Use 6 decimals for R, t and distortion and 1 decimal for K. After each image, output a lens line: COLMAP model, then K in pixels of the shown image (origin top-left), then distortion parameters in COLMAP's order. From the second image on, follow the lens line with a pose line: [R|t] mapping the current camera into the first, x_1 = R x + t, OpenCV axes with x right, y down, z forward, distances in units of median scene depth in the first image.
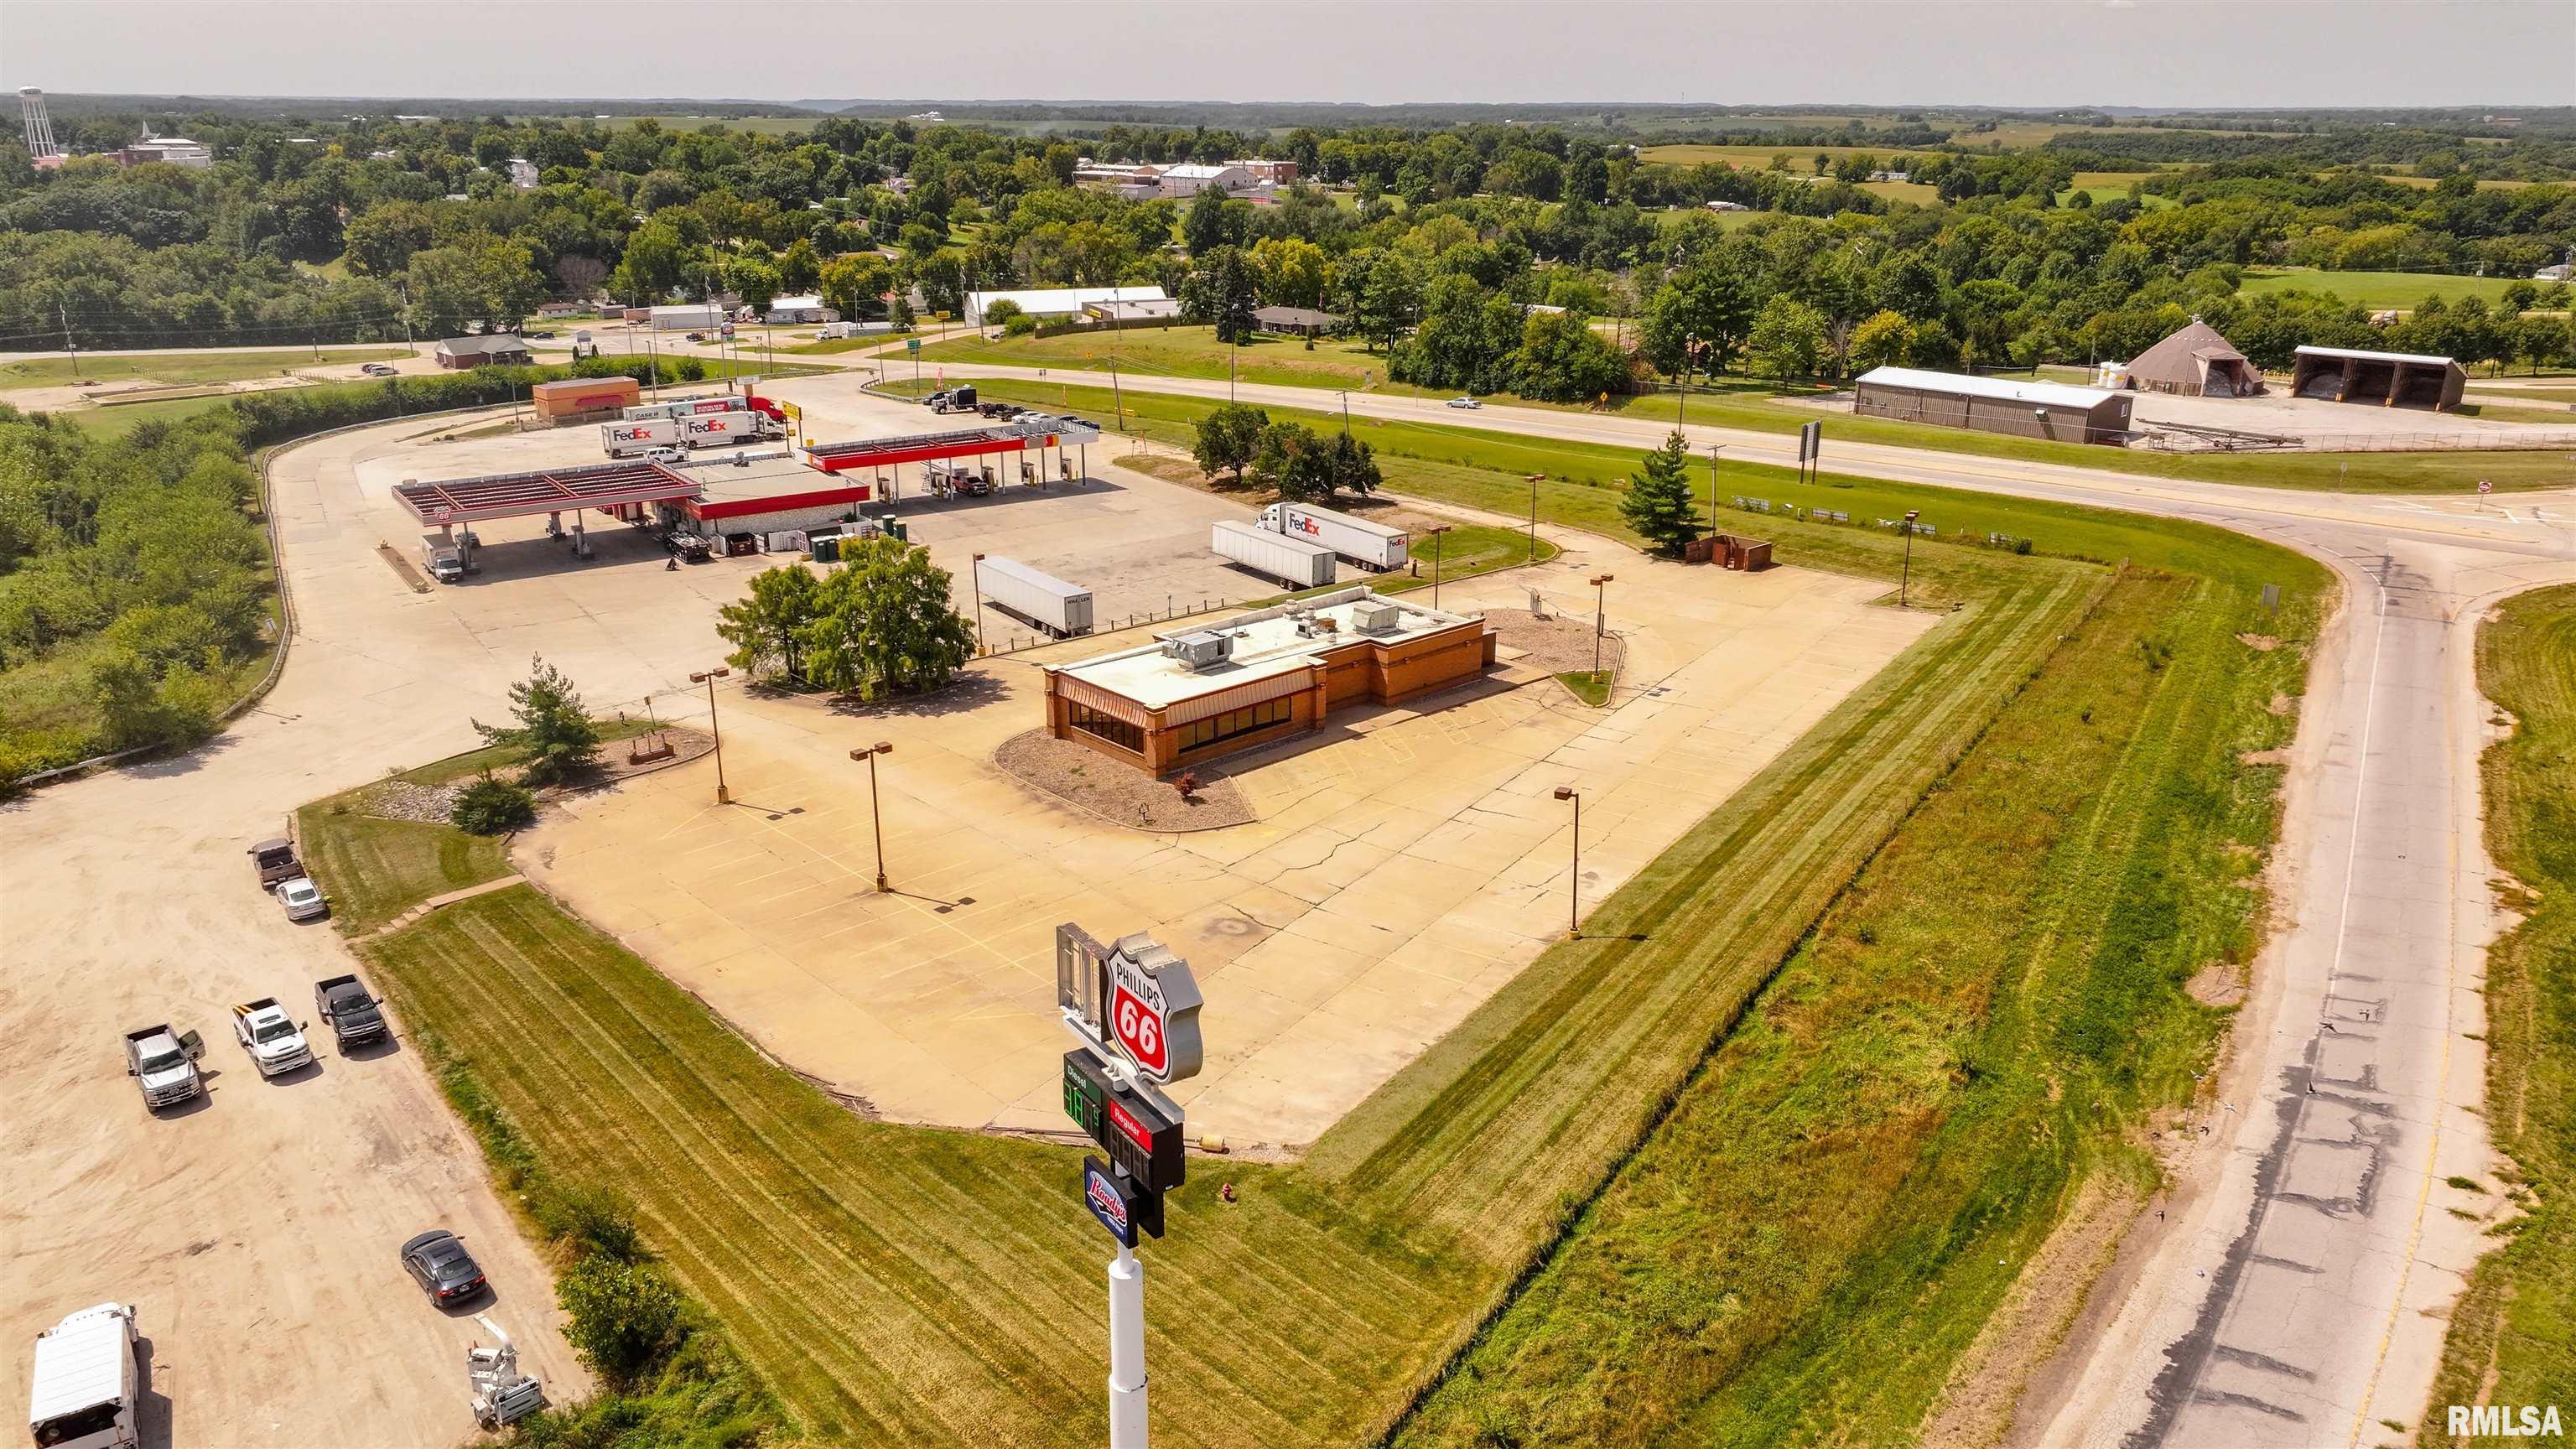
lens RADIAL K [[1805.1, 0, 1299.9], [0, 1805.1, 725.8], [0, 0, 1]] dist [0.004734, -0.000647]
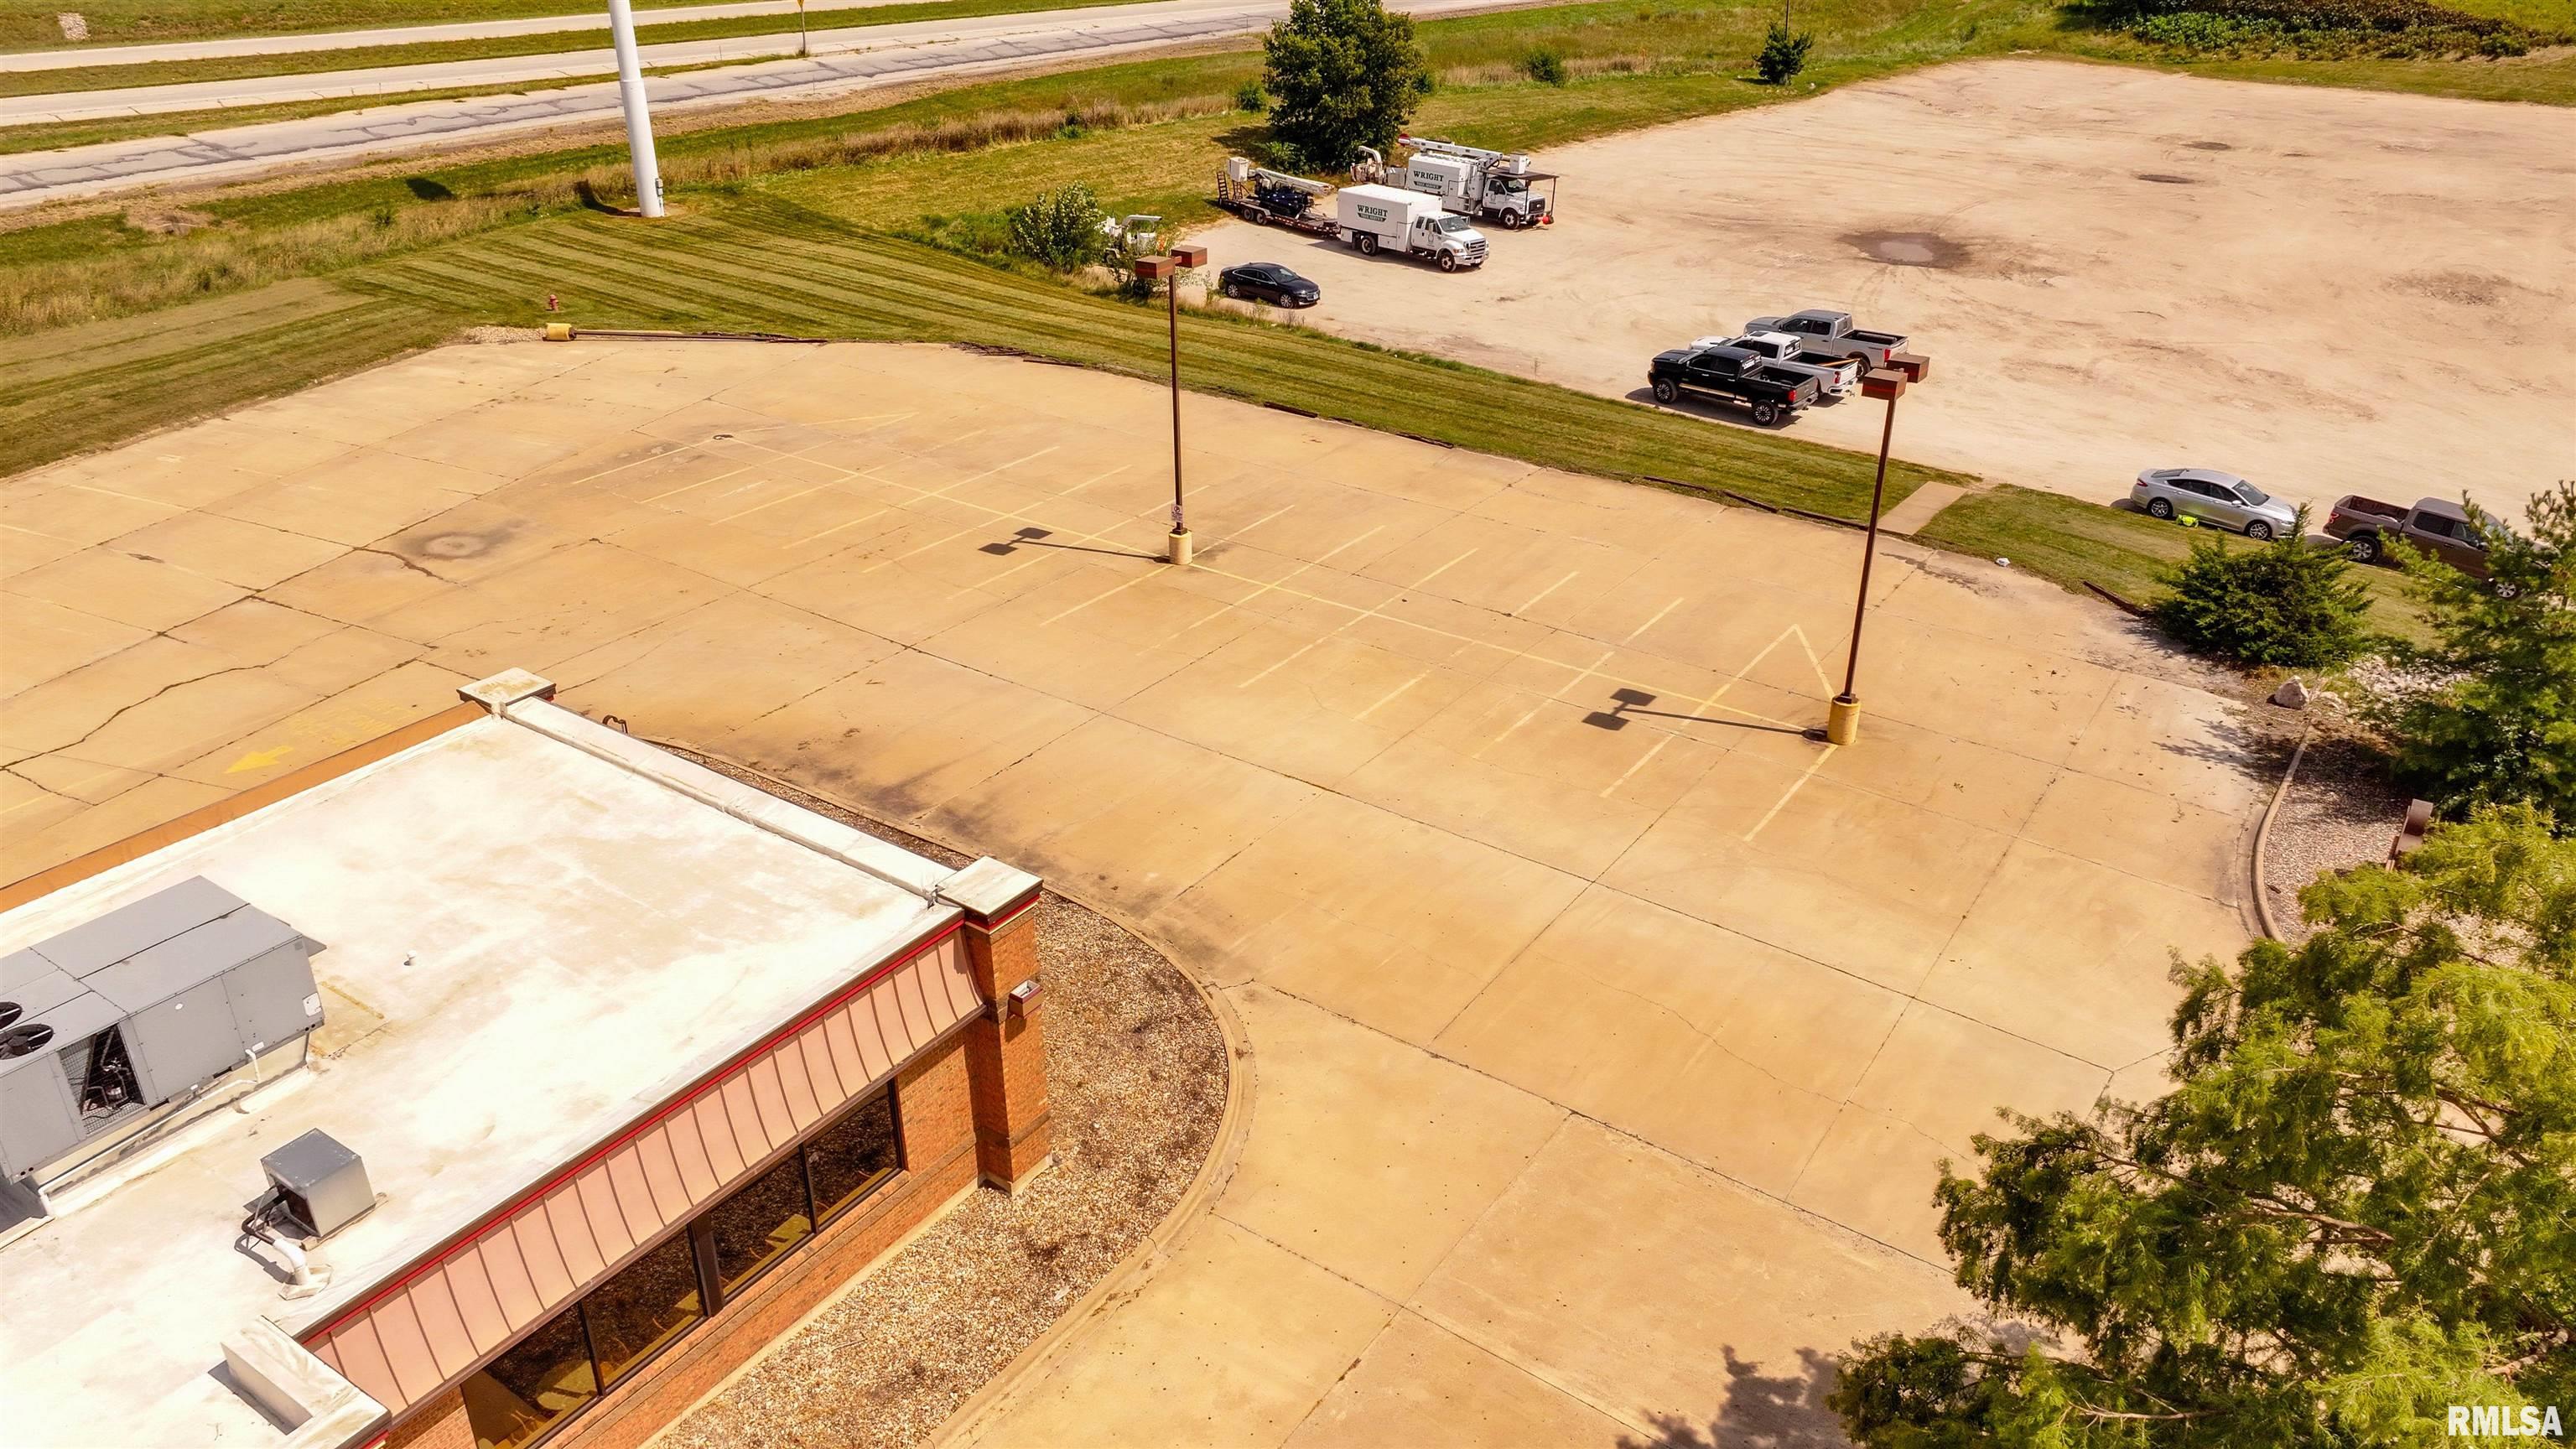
lens RADIAL K [[1805.1, 0, 1299.9], [0, 1805.1, 725.8], [0, 0, 1]] dist [0.004734, -0.000647]
pose [[-0.976153, 0.092719, -0.196286, -0.064460], [-0.076832, 0.698109, 0.711858, -0.093556], [0.203031, 0.709963, -0.674337, 0.548403]]
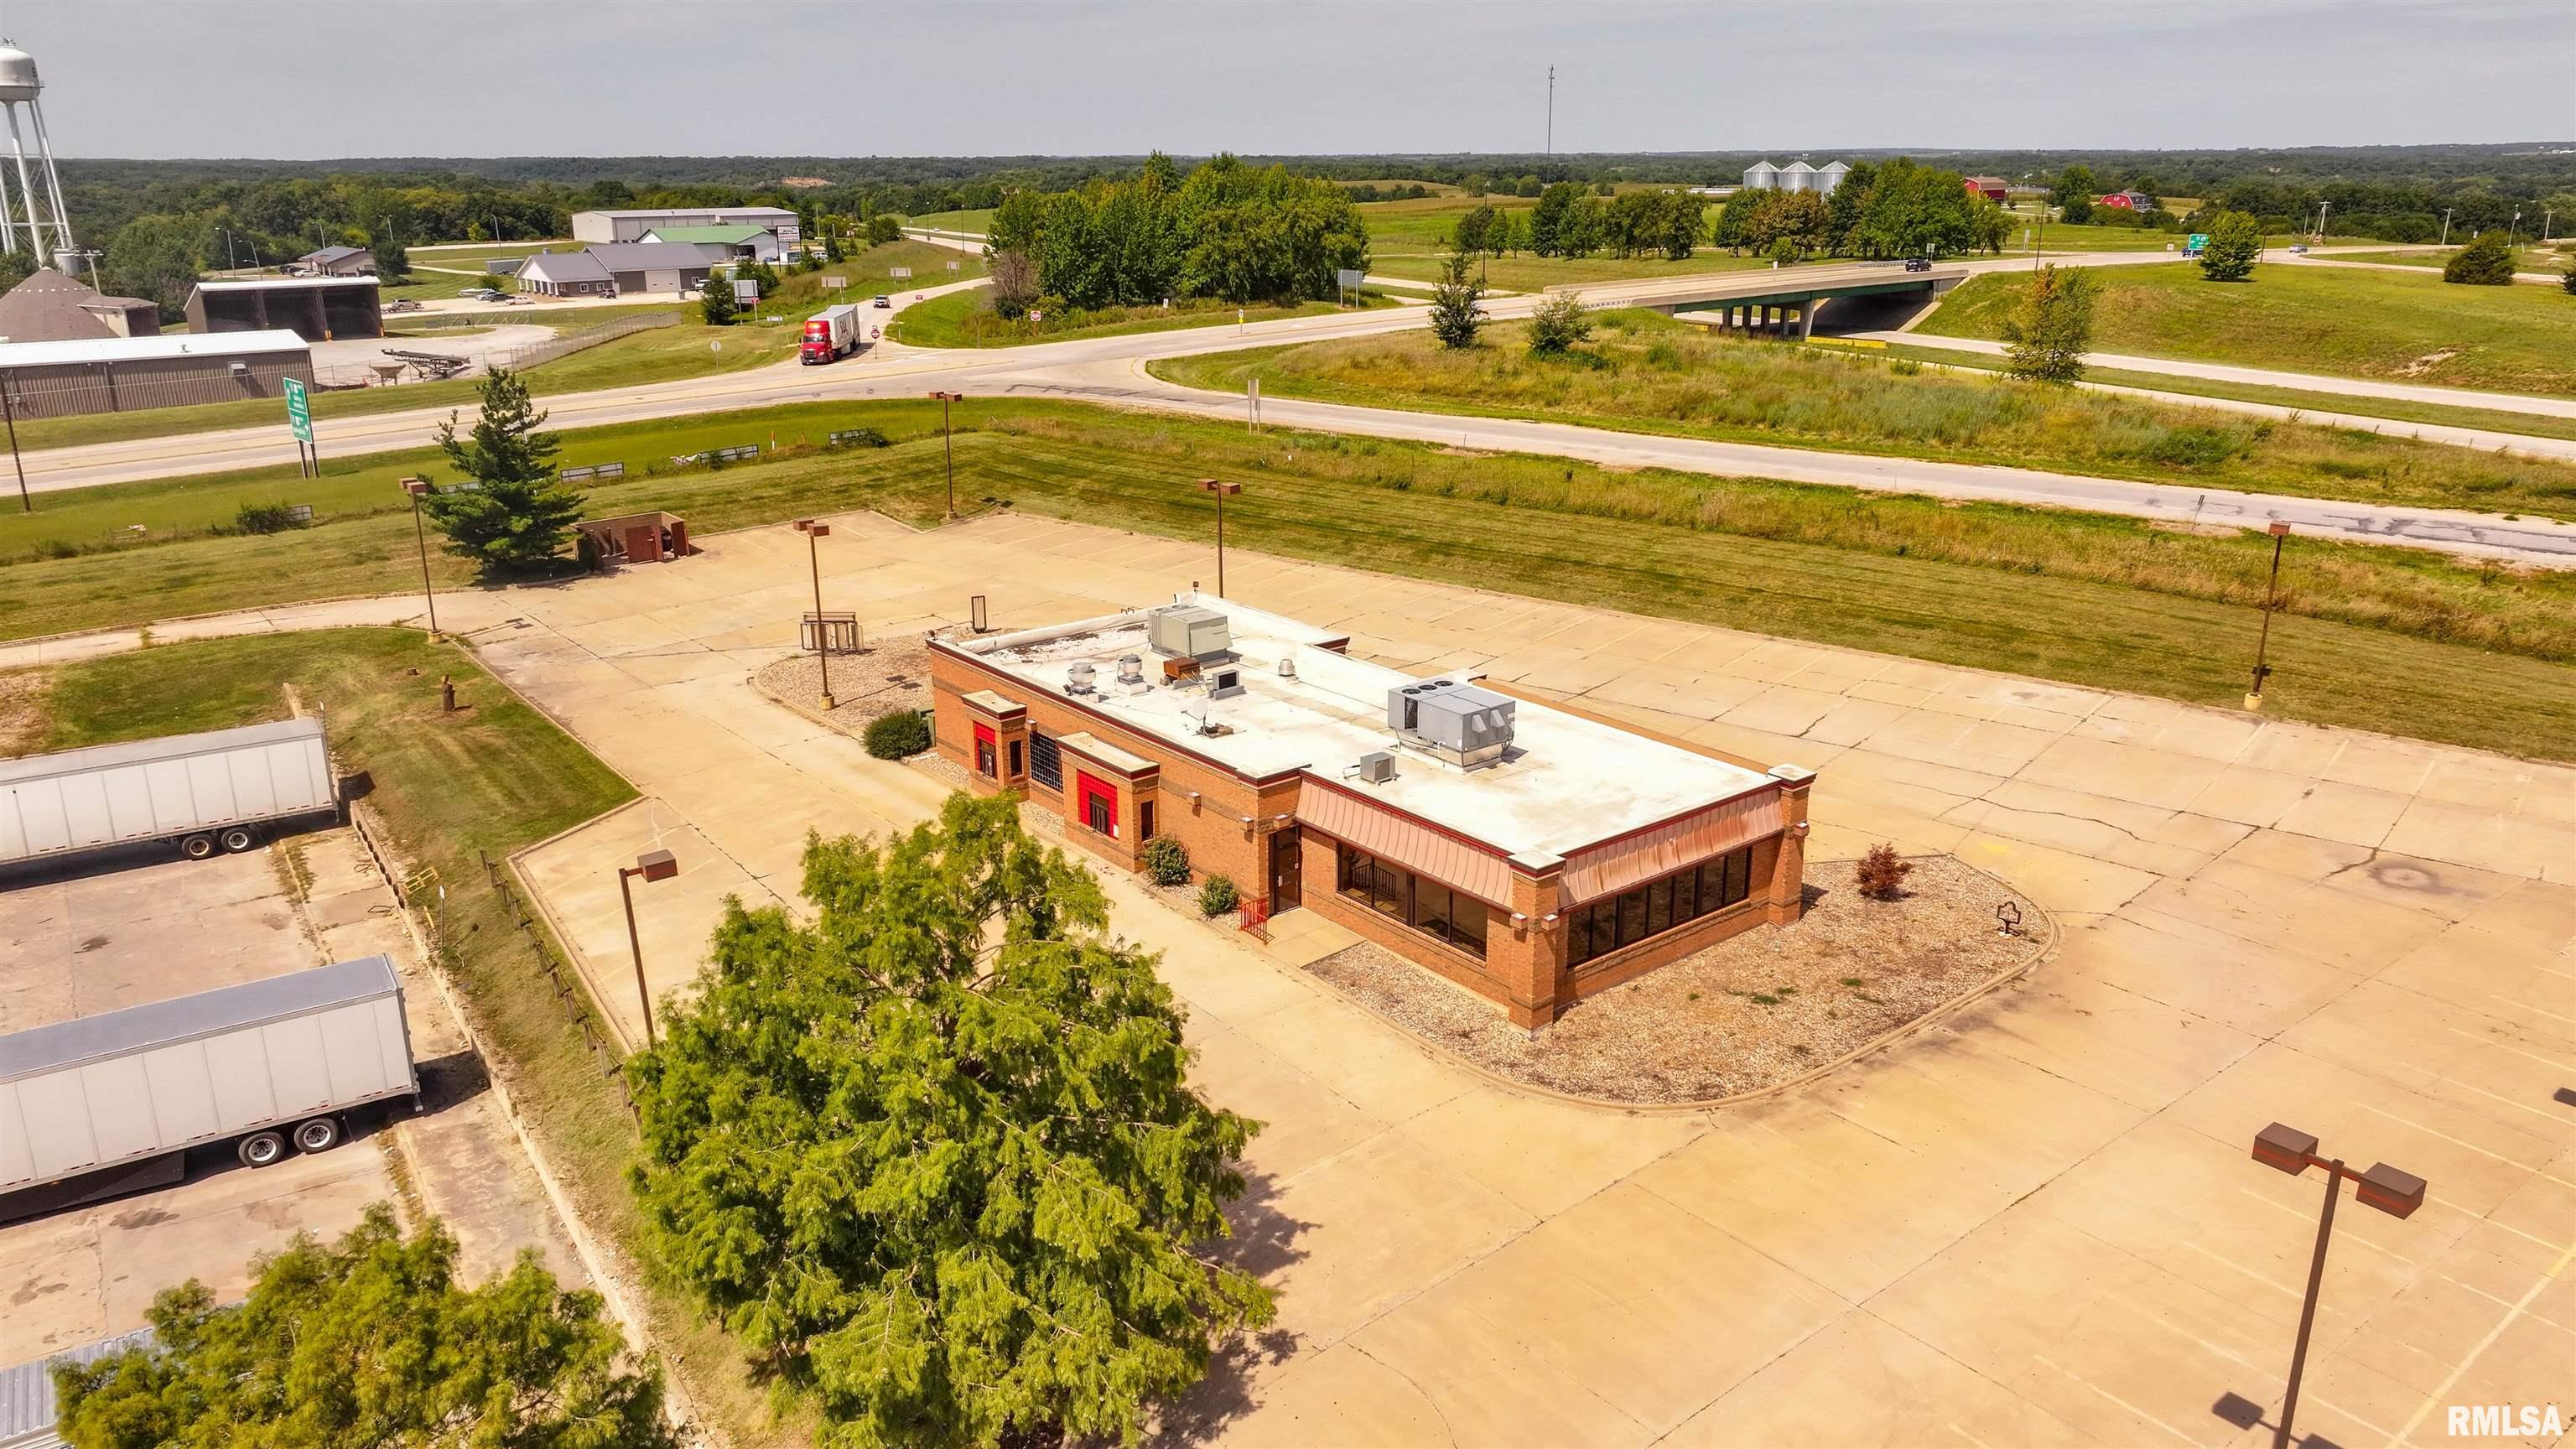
lens RADIAL K [[1805.1, 0, 1299.9], [0, 1805.1, 725.8], [0, 0, 1]] dist [0.004734, -0.000647]
pose [[0.067871, -0.305526, 0.949762, -0.245023], [0.330067, 0.905229, 0.267613, -0.087993], [-0.941514, 0.295322, 0.162282, 0.472936]]
